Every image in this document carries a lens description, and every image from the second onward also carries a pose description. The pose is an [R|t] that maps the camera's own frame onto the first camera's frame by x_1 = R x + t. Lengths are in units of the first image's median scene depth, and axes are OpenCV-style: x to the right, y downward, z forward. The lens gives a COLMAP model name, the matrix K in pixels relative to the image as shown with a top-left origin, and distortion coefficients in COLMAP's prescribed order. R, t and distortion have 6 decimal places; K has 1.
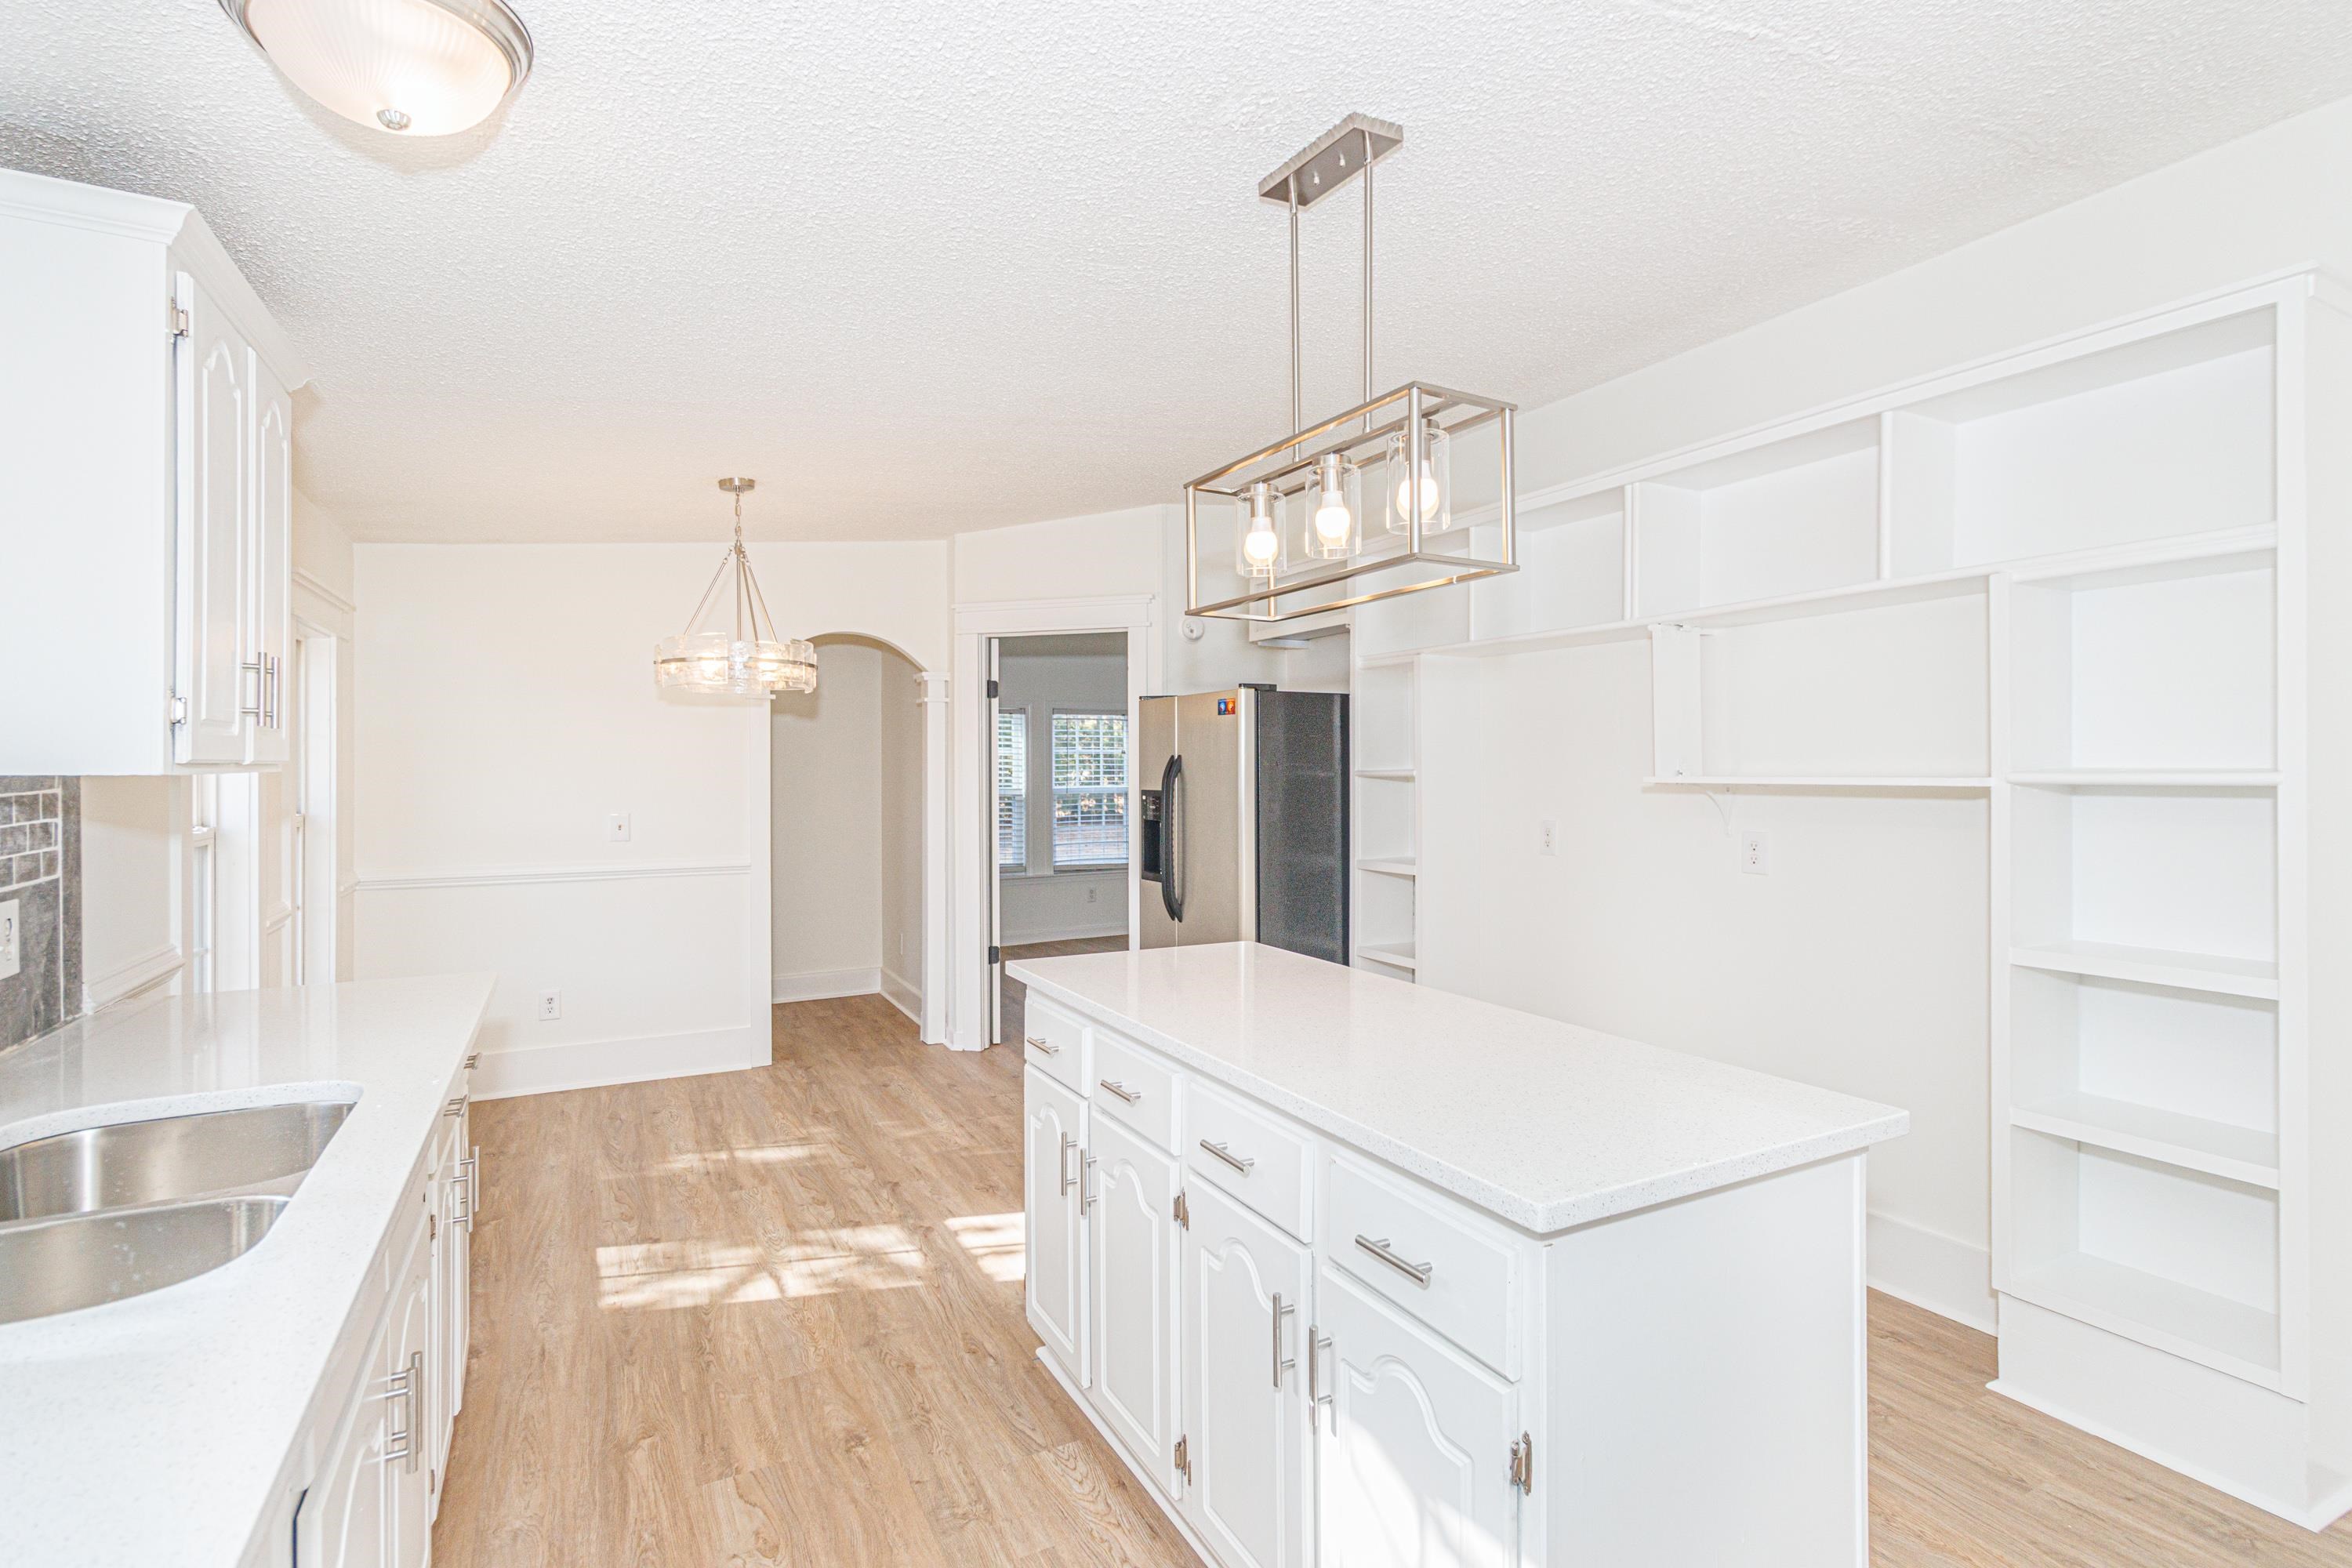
lens RADIAL K [[1088.8, 0, 1172.2], [0, 1088.8, 769.9], [0, 0, 1]] dist [0.006334, 0.001893]
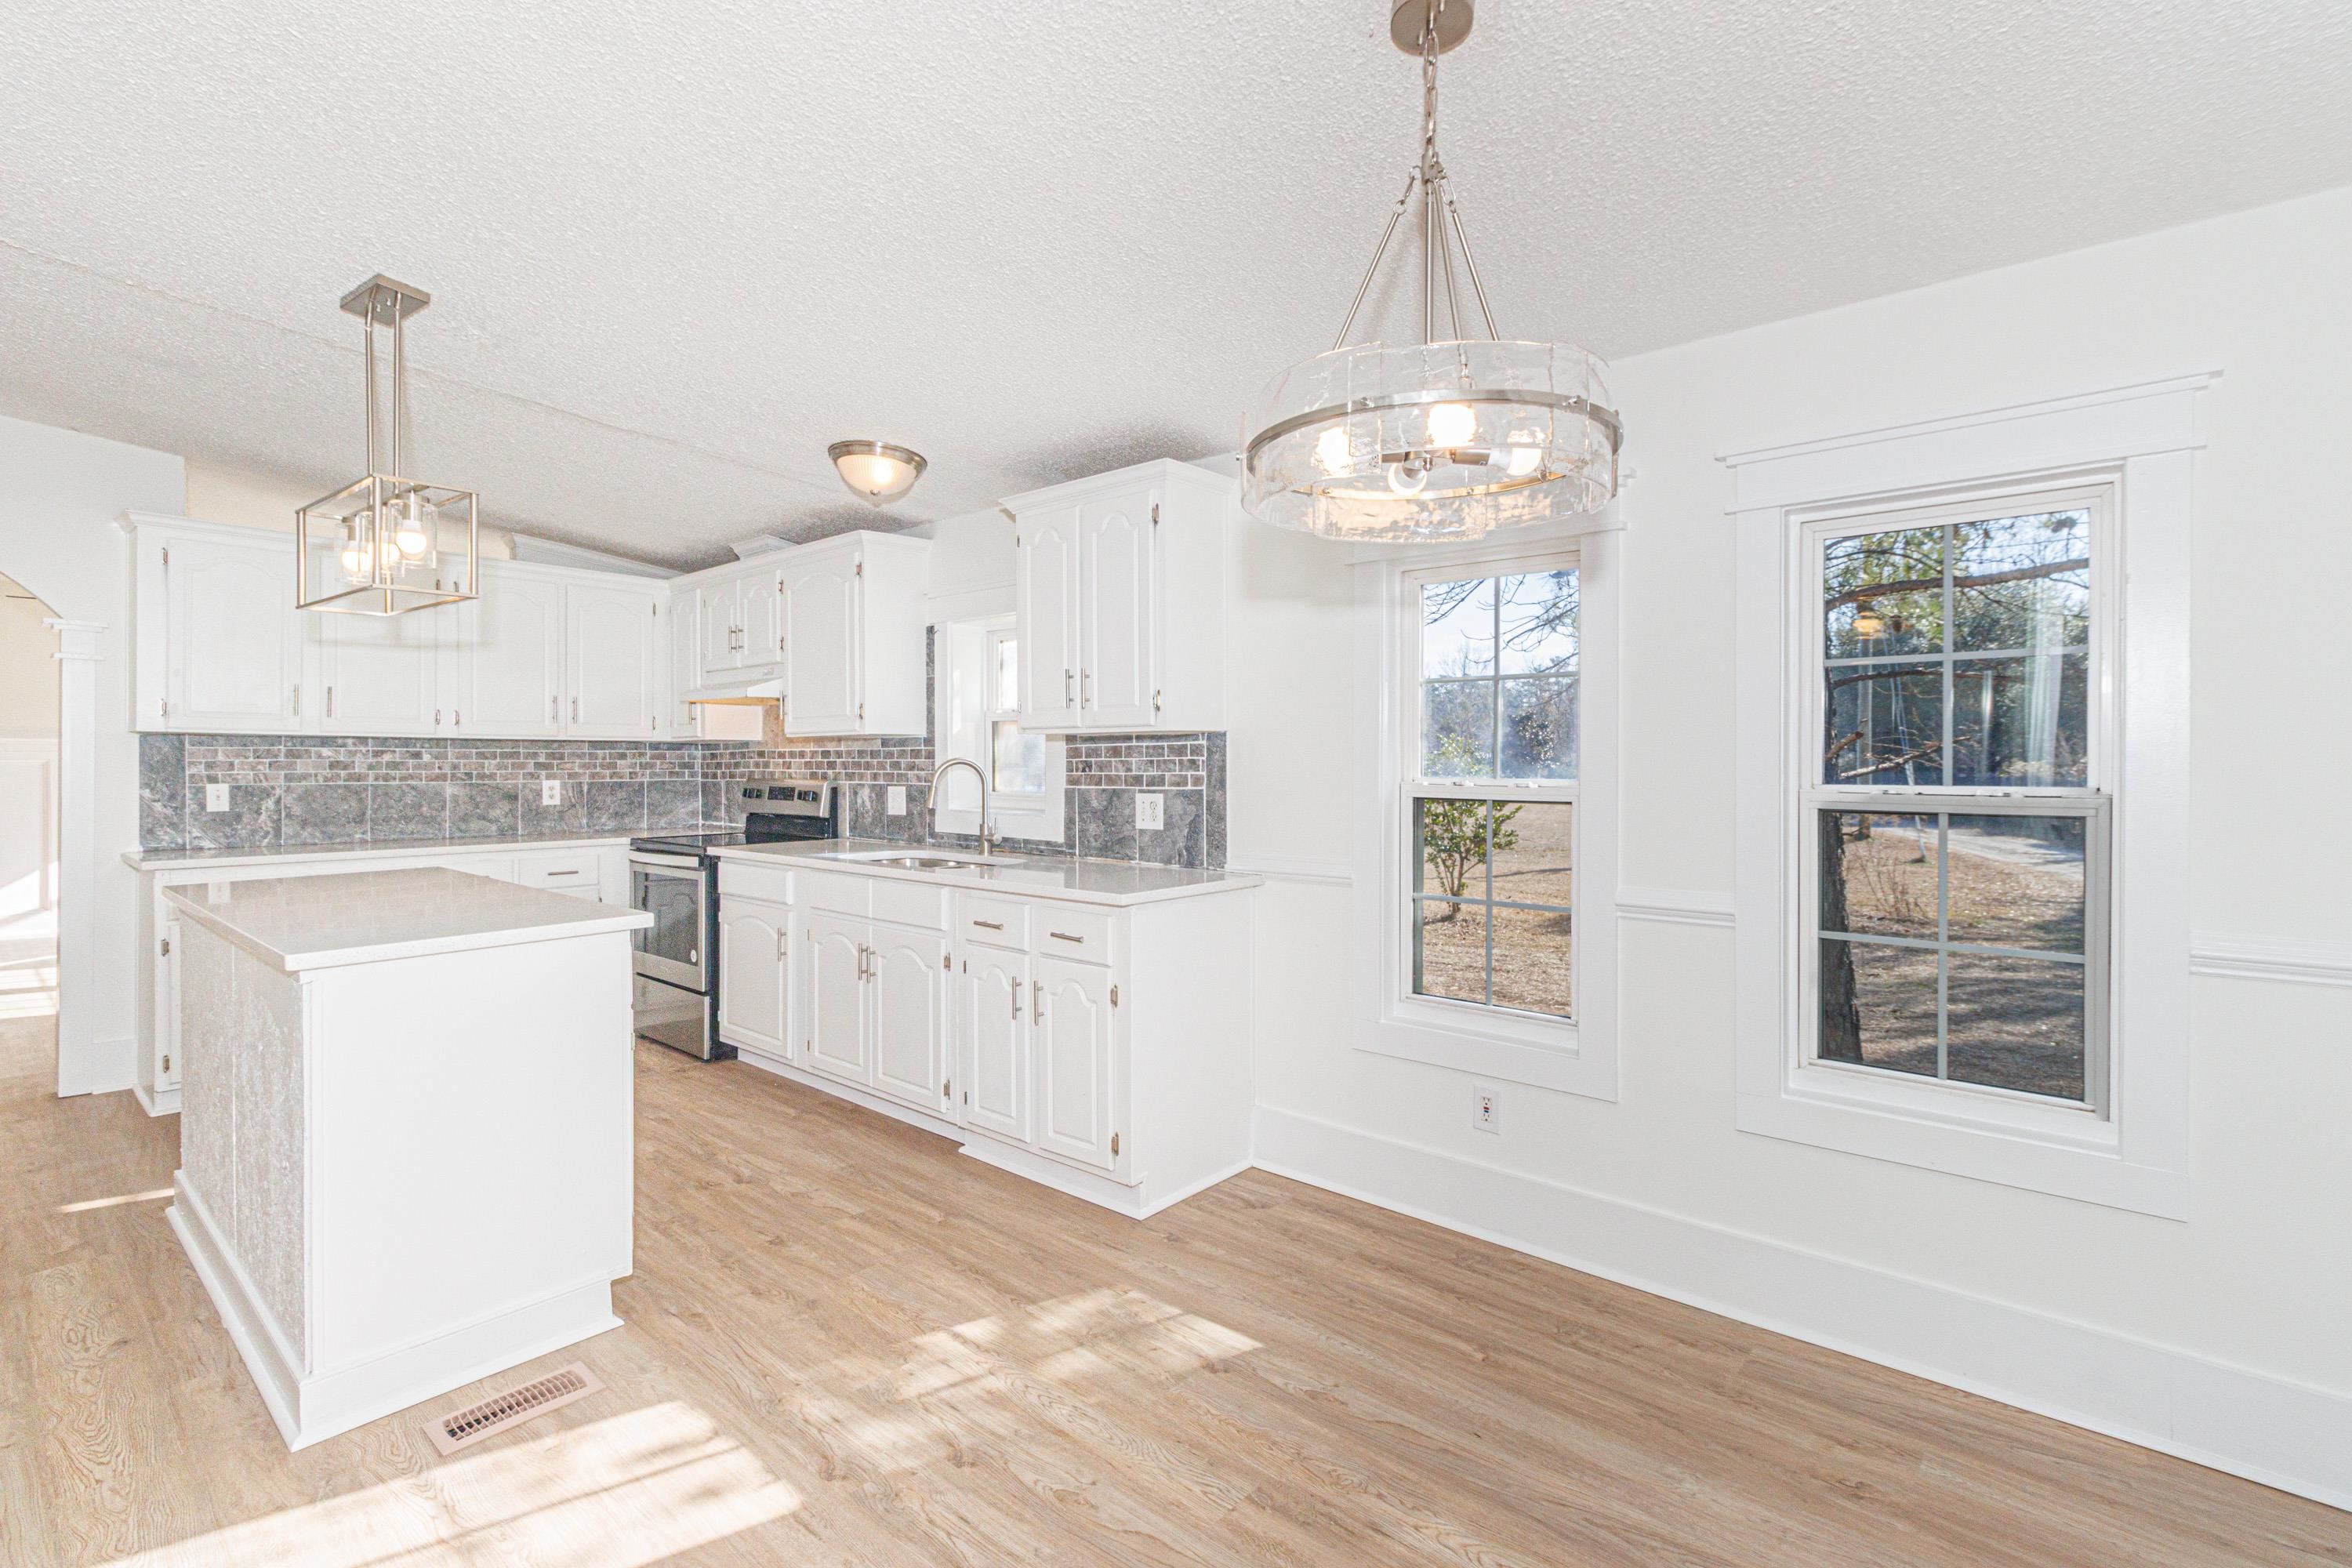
lens RADIAL K [[1088.8, 0, 1151.1], [0, 1088.8, 770.9], [0, 0, 1]] dist [0.006334, 0.001893]
pose [[-0.944032, -0.004477, -0.329823, -0.195905], [-0.005966, 0.999976, 0.003504, 0.037337], [0.329799, 0.005276, -0.944036, 1.640779]]
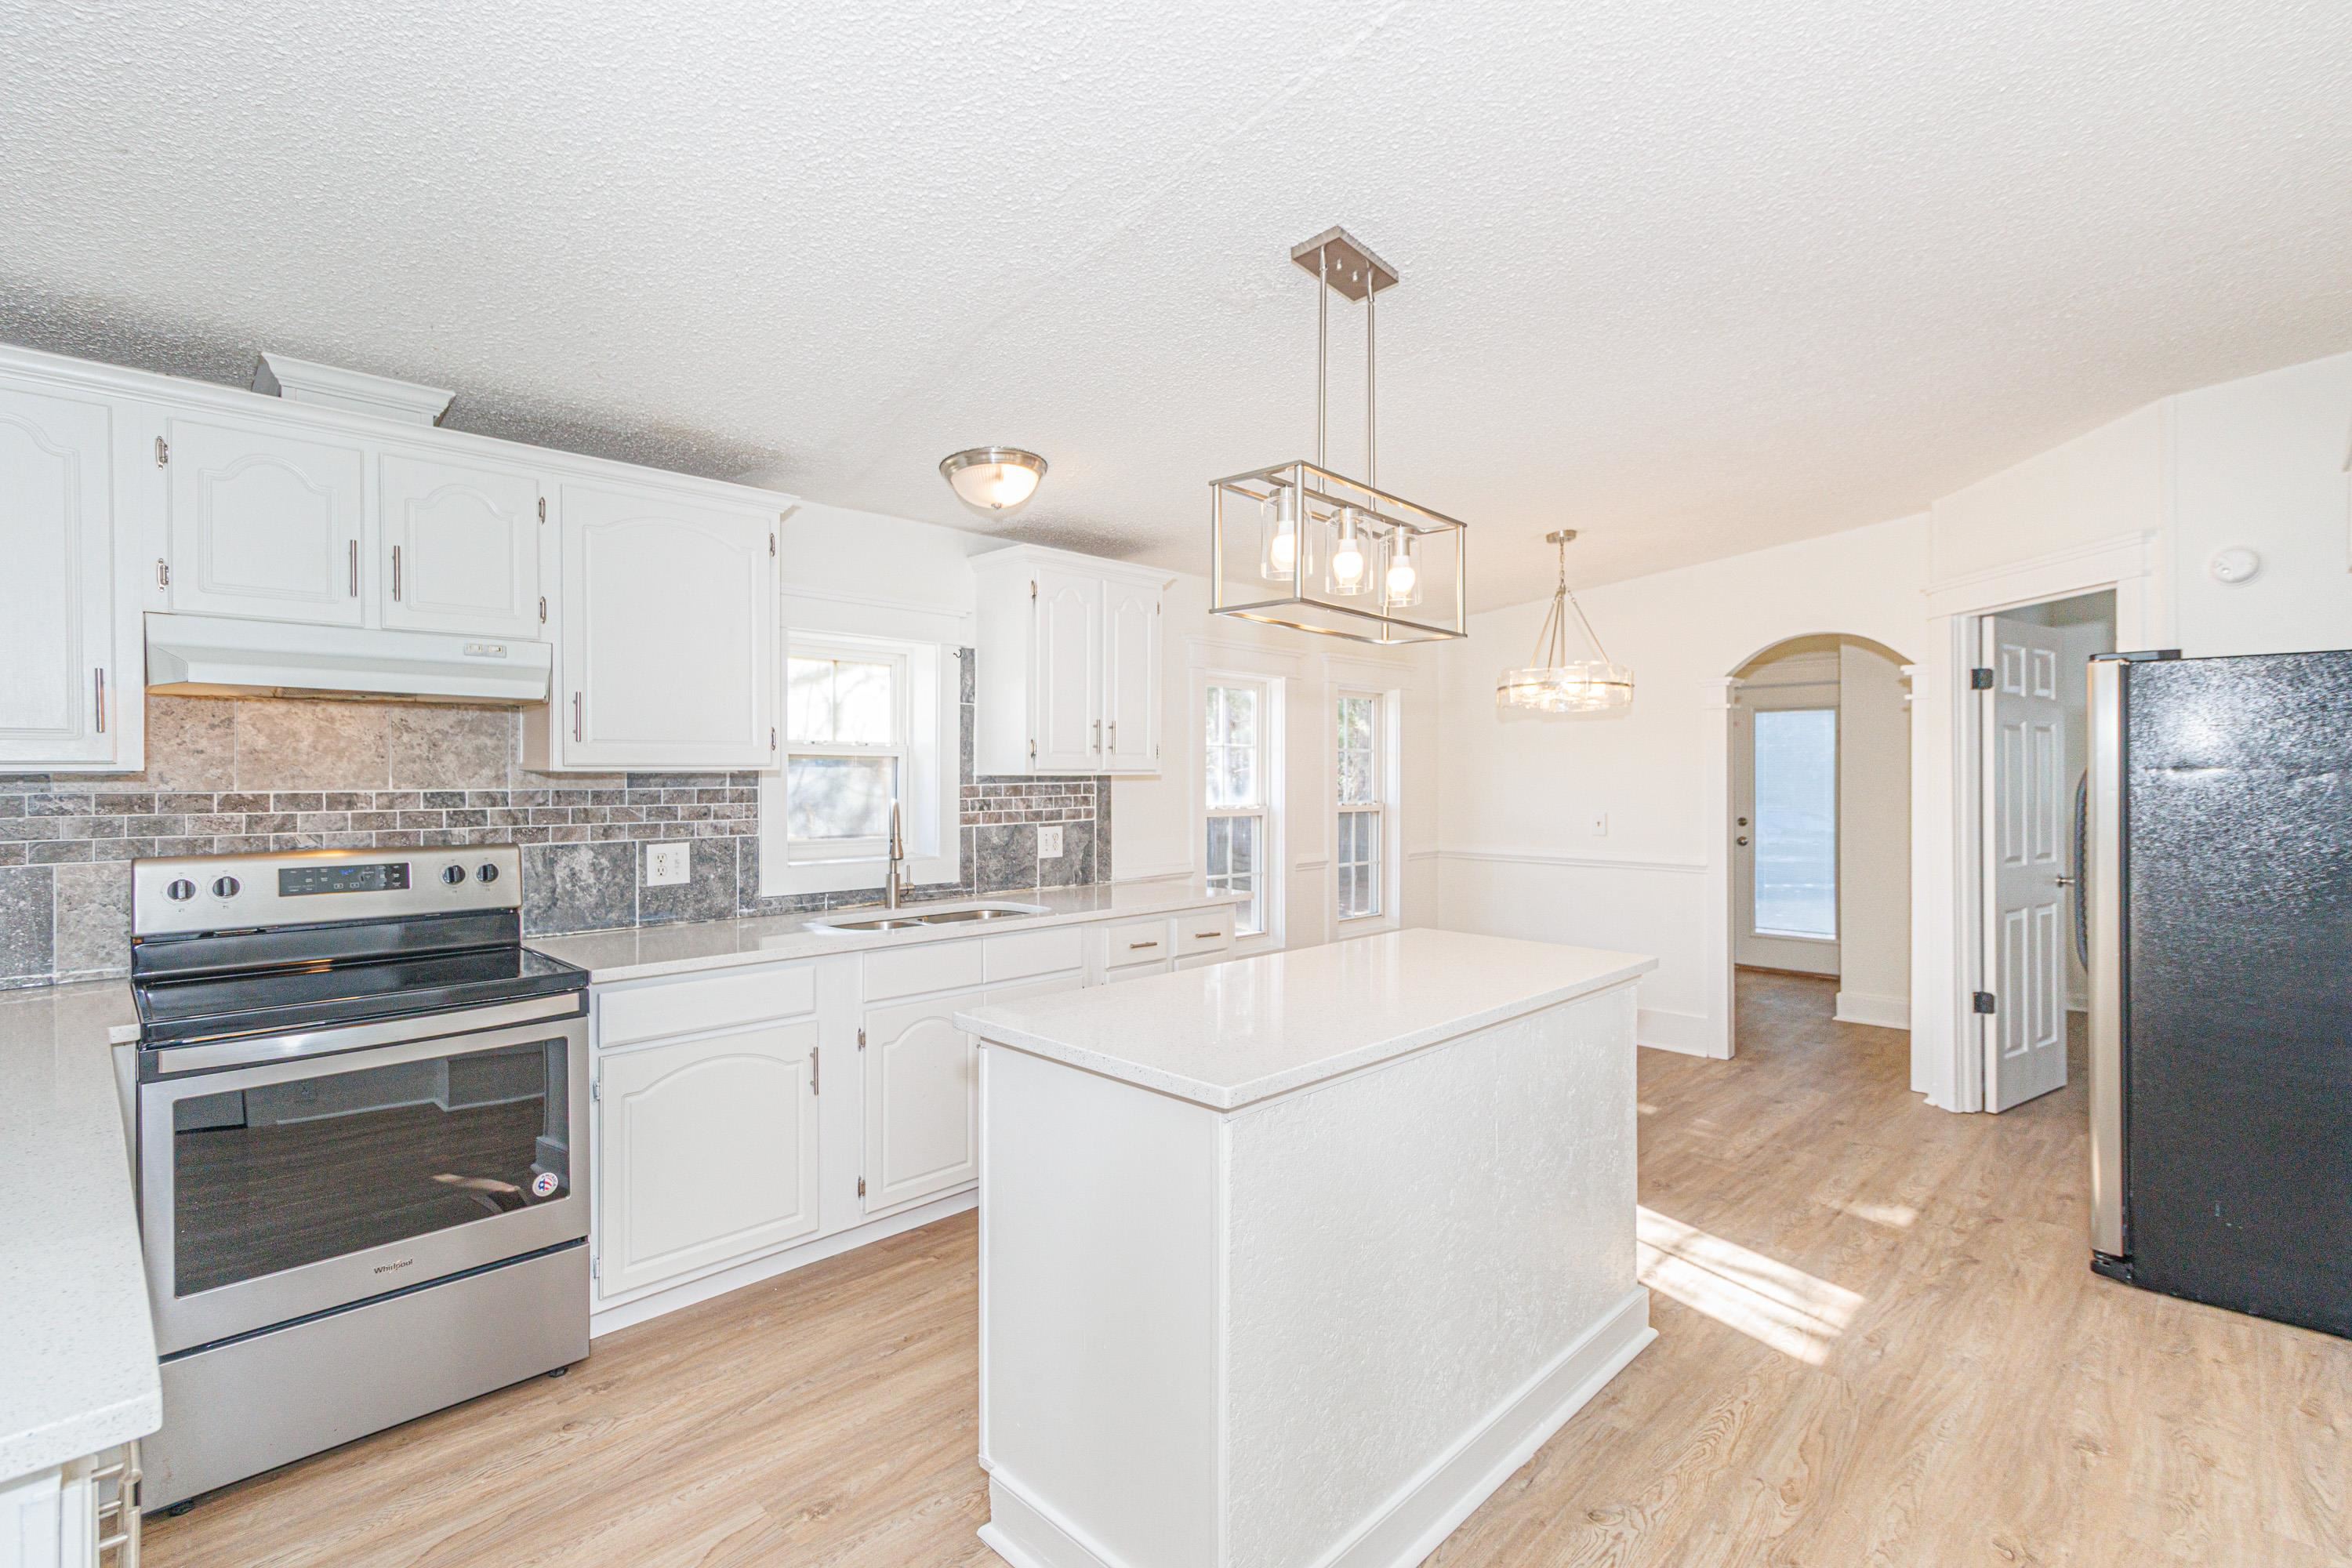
lens RADIAL K [[1088.8, 0, 1161.4], [0, 1088.8, 779.2], [0, 0, 1]] dist [0.006334, 0.001893]
pose [[0.289145, 0.008304, -0.957249, 0.750594], [-0.003606, 0.999965, 0.007585, -0.003956], [0.957279, 0.001258, 0.289165, 0.283547]]
